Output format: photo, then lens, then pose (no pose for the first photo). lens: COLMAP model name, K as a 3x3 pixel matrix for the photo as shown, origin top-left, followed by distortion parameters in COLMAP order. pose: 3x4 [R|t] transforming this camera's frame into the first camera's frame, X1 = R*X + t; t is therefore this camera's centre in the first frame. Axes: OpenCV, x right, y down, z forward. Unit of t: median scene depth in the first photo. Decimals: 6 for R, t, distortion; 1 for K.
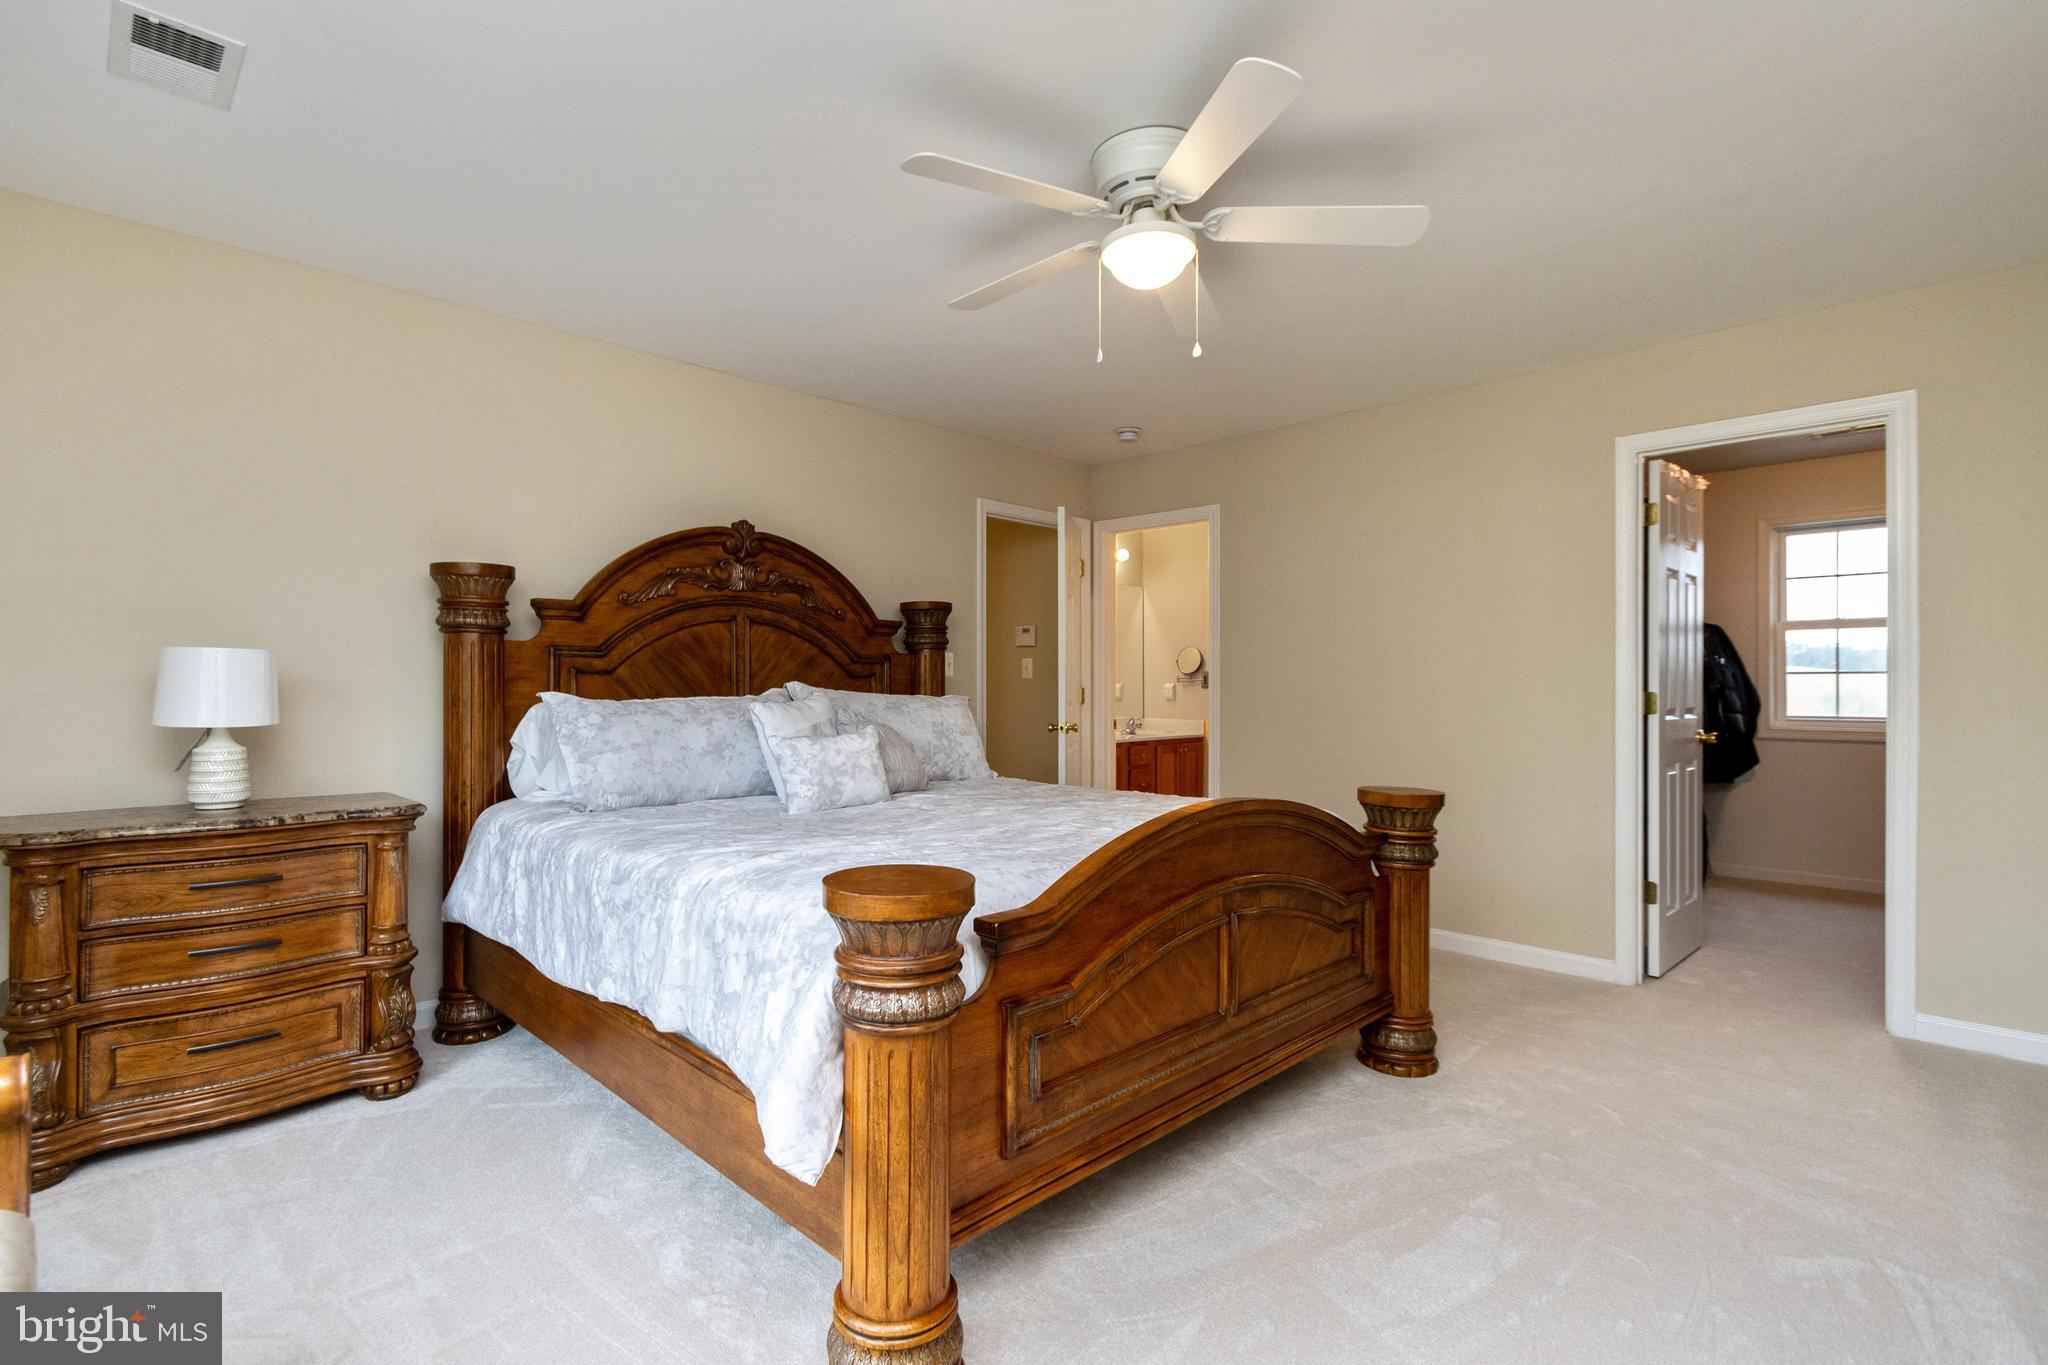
lens RADIAL K [[951.2, 0, 1012.5], [0, 951.2, 679.6], [0, 0, 1]] dist [0.008185, -0.000807]
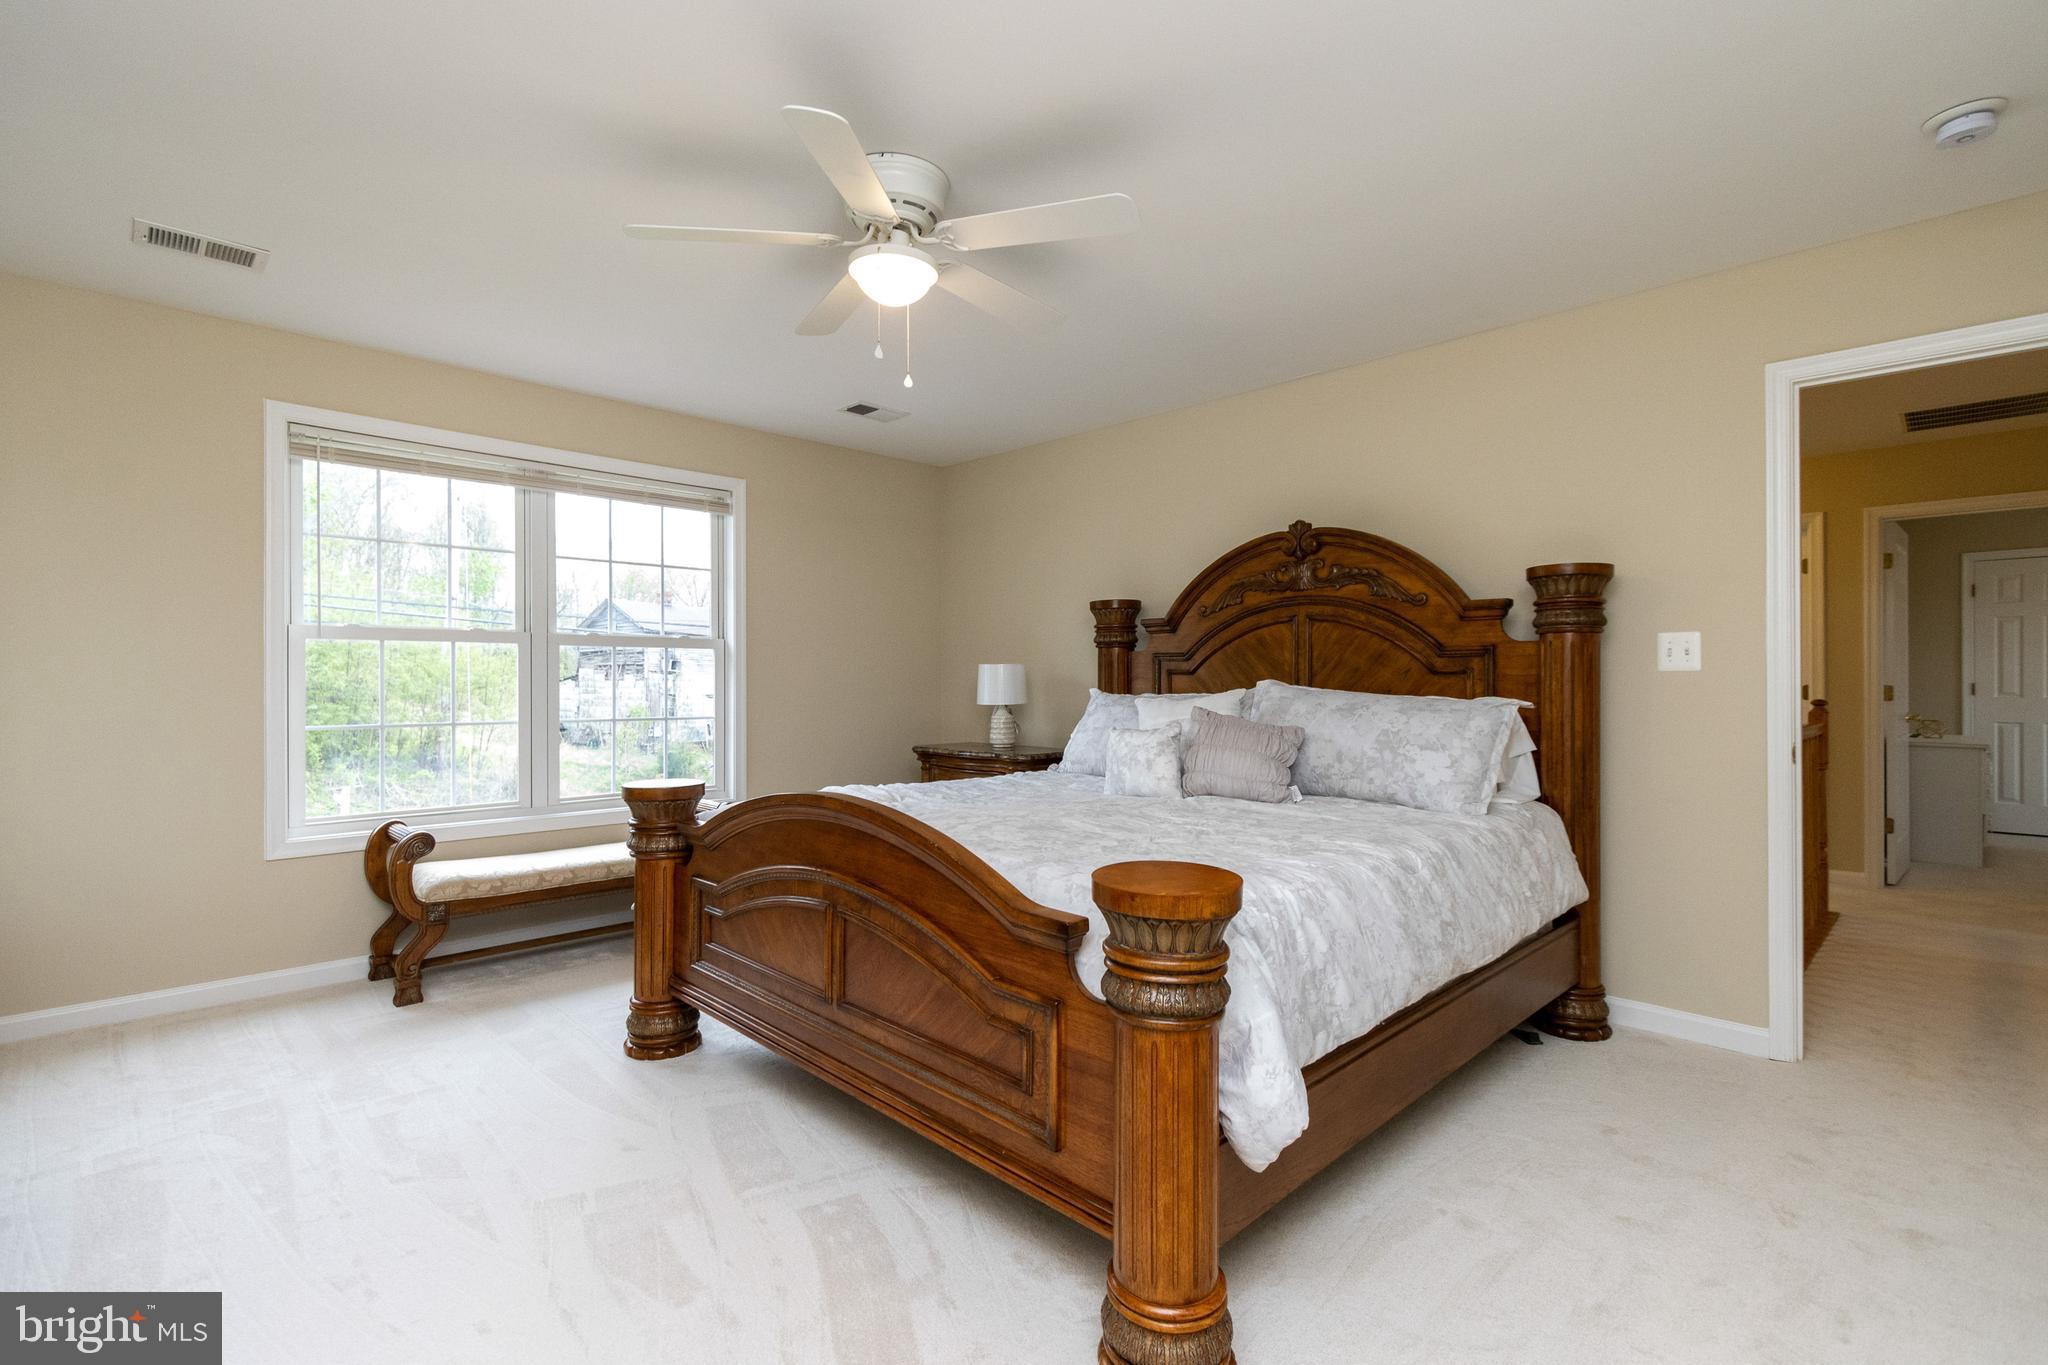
lens RADIAL K [[951.2, 0, 1015.2], [0, 951.2, 684.3], [0, 0, 1]] dist [0.008185, -0.000807]
pose [[-0.014139, 0.000612, -0.999900, 0.804640], [0.003997, 0.999992, 0.000555, 0.005578], [0.999892, -0.003989, -0.014141, 0.779740]]
